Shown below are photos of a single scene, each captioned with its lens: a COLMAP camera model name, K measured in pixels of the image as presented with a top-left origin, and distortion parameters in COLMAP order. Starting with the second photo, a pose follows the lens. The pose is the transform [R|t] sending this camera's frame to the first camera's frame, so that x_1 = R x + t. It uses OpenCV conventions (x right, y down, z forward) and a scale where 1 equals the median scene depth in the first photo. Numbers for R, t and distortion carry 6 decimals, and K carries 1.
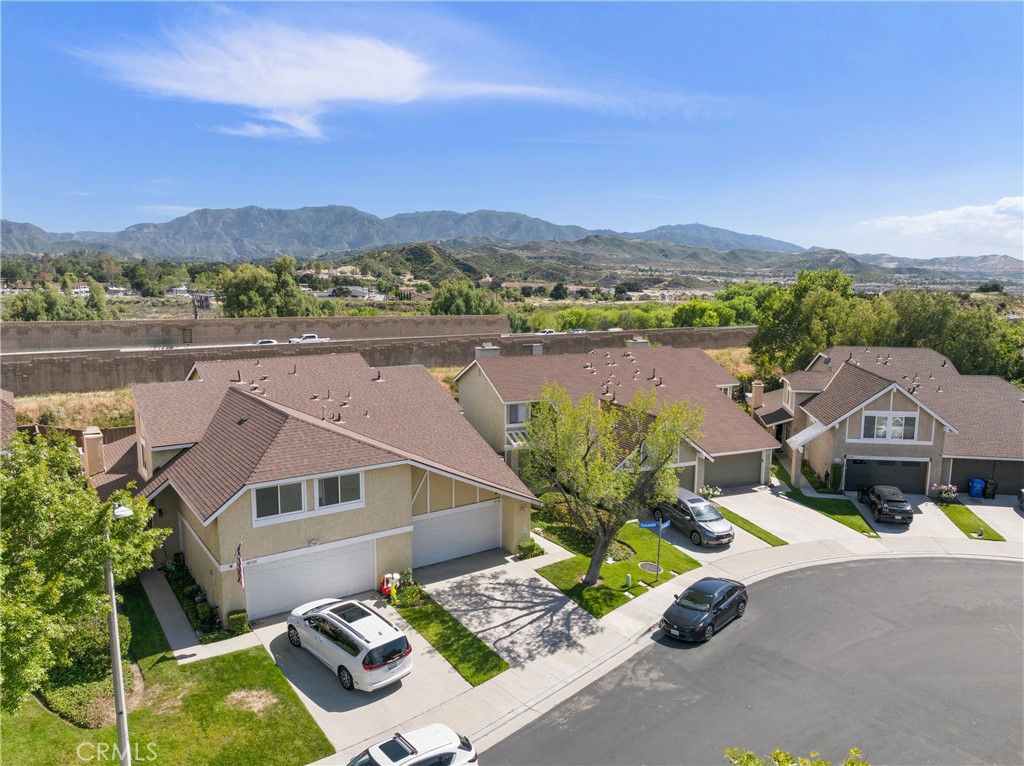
lens RADIAL K [[718.9, 0, 513.5], [0, 718.9, 379.7], [0, 0, 1]] dist [-0.040025, 0.007776]
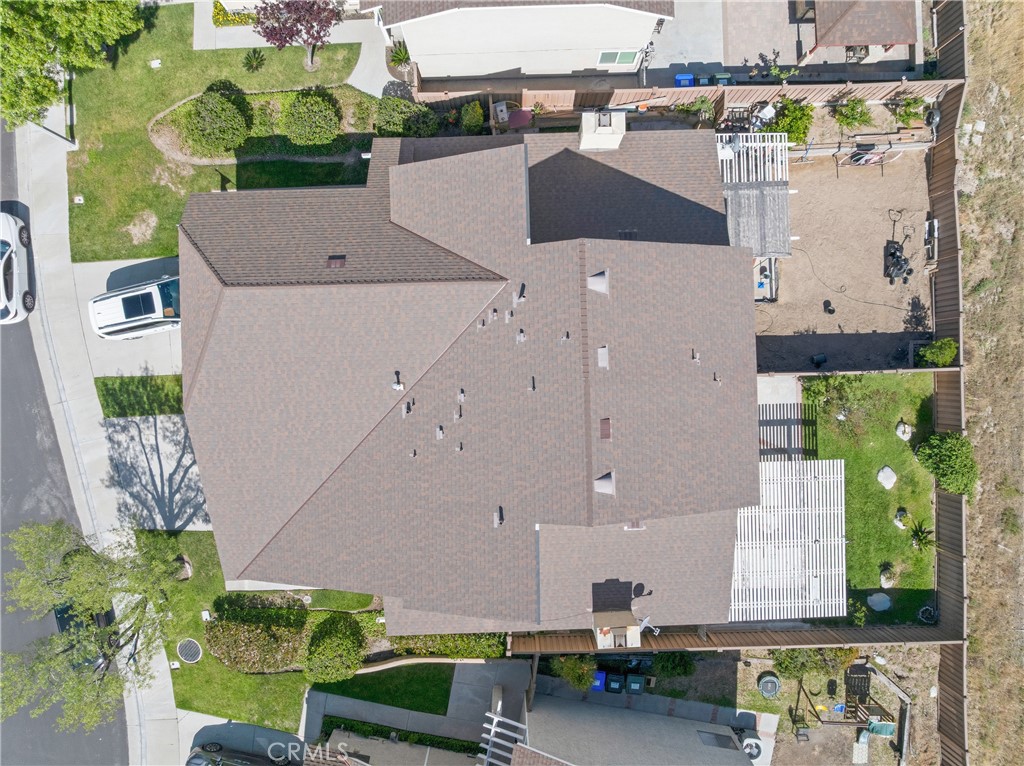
lens RADIAL K [[718.9, 0, 513.5], [0, 718.9, 379.7], [0, 0, 1]] dist [-0.040025, 0.007776]
pose [[-0.560933, 0.827860, 0.001570, -0.407237], [-0.119977, -0.083169, 0.989287, -0.809632], [0.819121, 0.554735, 0.145977, 1.193007]]
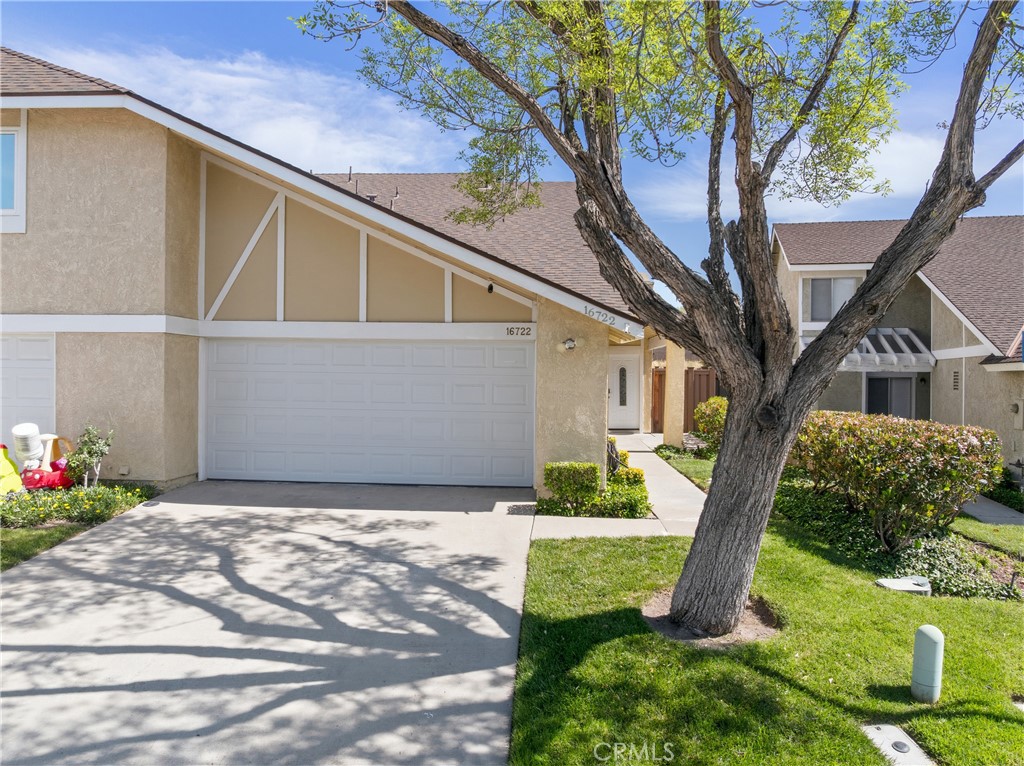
lens RADIAL K [[718.9, 0, 513.5], [0, 718.9, 379.7], [0, 0, 1]] dist [-0.040025, 0.007776]
pose [[0.780865, 0.005036, -0.624679, 0.205875], [-0.091366, 0.990135, -0.106227, 0.264441], [0.617982, 0.140024, 0.773622, 0.881621]]
